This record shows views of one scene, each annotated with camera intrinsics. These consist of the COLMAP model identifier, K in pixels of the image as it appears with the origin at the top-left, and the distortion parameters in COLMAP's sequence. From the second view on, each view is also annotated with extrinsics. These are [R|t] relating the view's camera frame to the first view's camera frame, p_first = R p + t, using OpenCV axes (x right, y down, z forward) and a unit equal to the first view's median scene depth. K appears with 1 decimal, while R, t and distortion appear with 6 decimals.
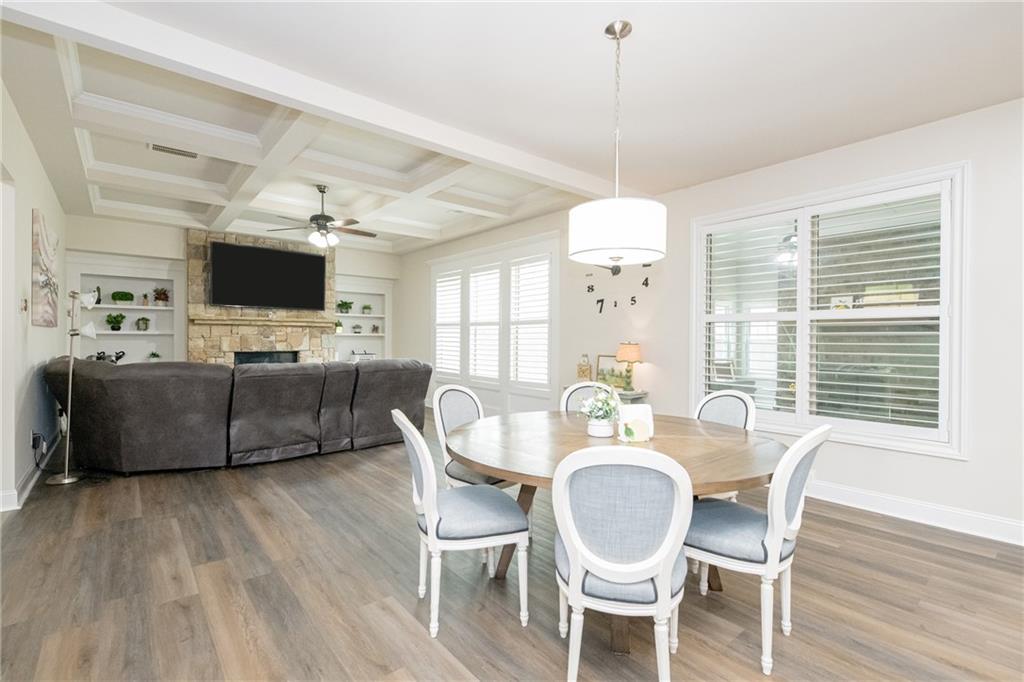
lens RADIAL K [[444.4, 0, 506.5], [0, 444.4, 344.8], [0, 0, 1]] dist [-0.002501, -0.001278]
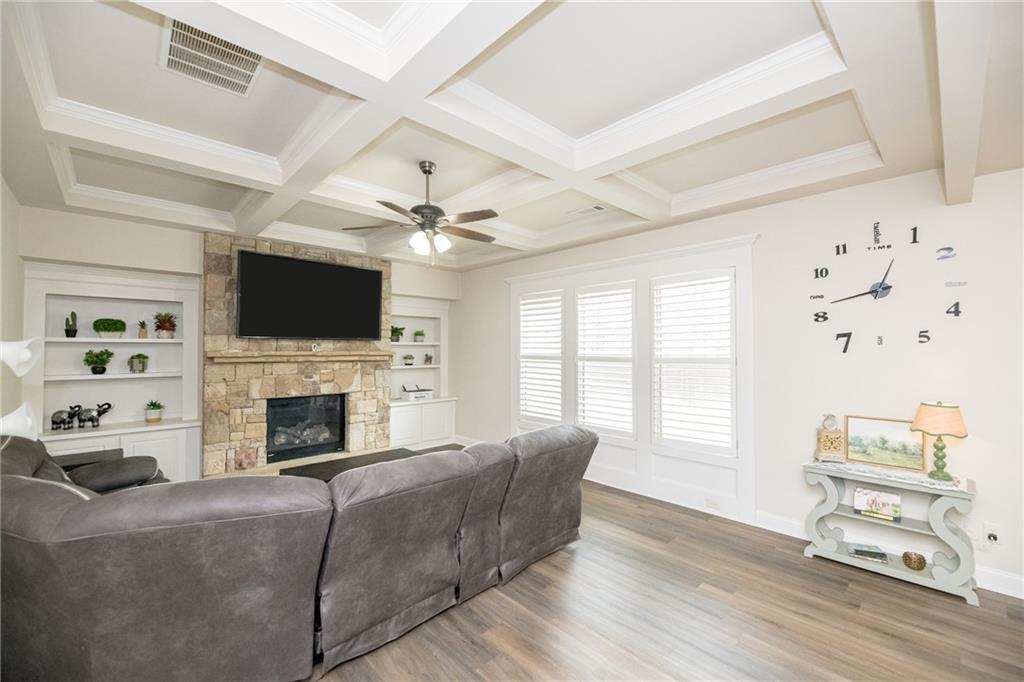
lens RADIAL K [[412.8, 0, 512.0], [0, 412.8, 344.9], [0, 0, 1]] dist [-0.002969, -0.001975]
pose [[0.998452, -0.006485, 0.055244, -0.258937], [0.008185, 0.999498, -0.030596, -0.053368], [-0.055018, 0.031001, 0.998004, 0.308522]]
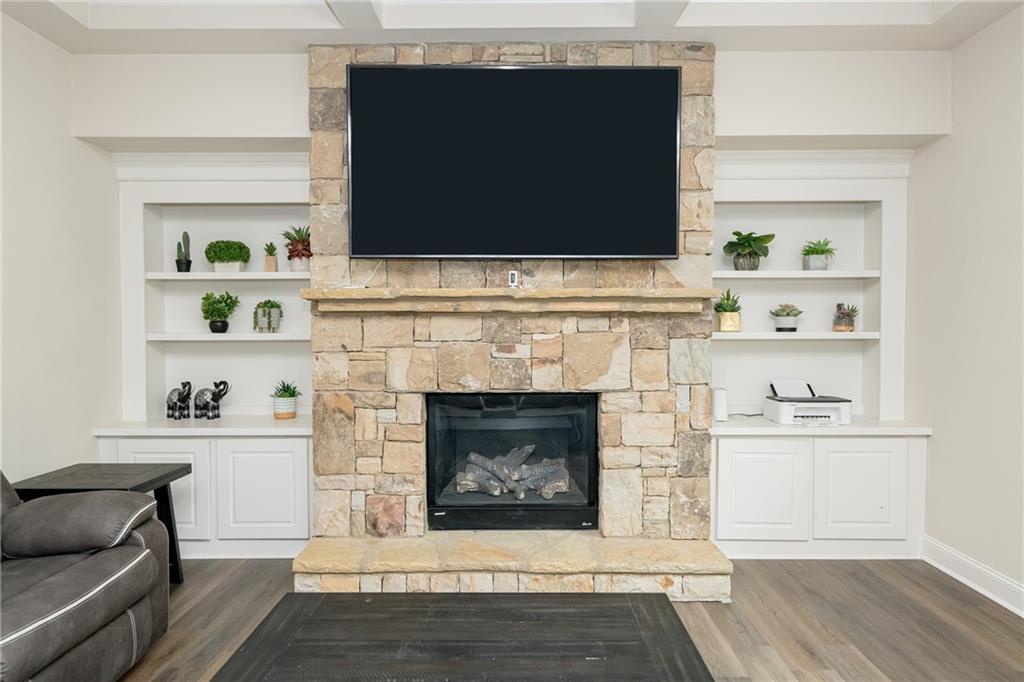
lens RADIAL K [[645.2, 0, 515.5], [0, 645.2, 339.2], [0, 0, 1]] dist [0.015921, -0.000121]
pose [[0.763558, 0.007406, -0.645697, -0.254275], [-0.005089, 0.999972, 0.005451, -0.030479], [0.645719, -0.000877, 0.763574, 0.715557]]
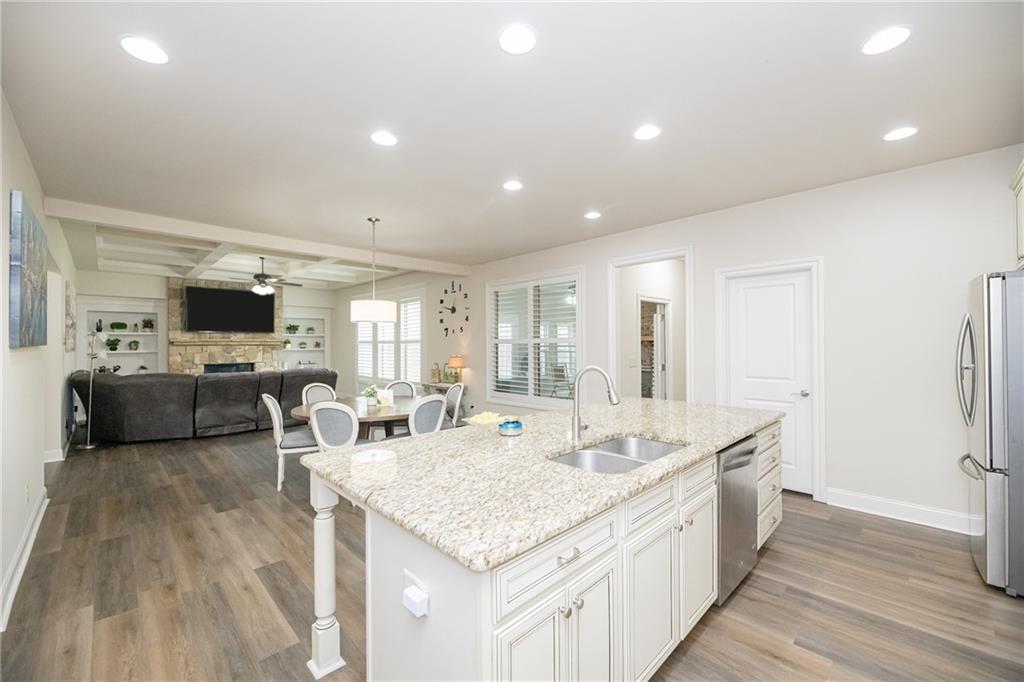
lens RADIAL K [[412.8, 0, 516.3], [0, 412.8, 341.7], [0, 0, 1]] dist [-0.002969, -0.001975]
pose [[0.996988, -0.012307, 0.076569, 0.280133], [0.013807, 0.999722, -0.019094, -0.018248], [-0.076313, 0.020094, 0.996881, -0.382370]]
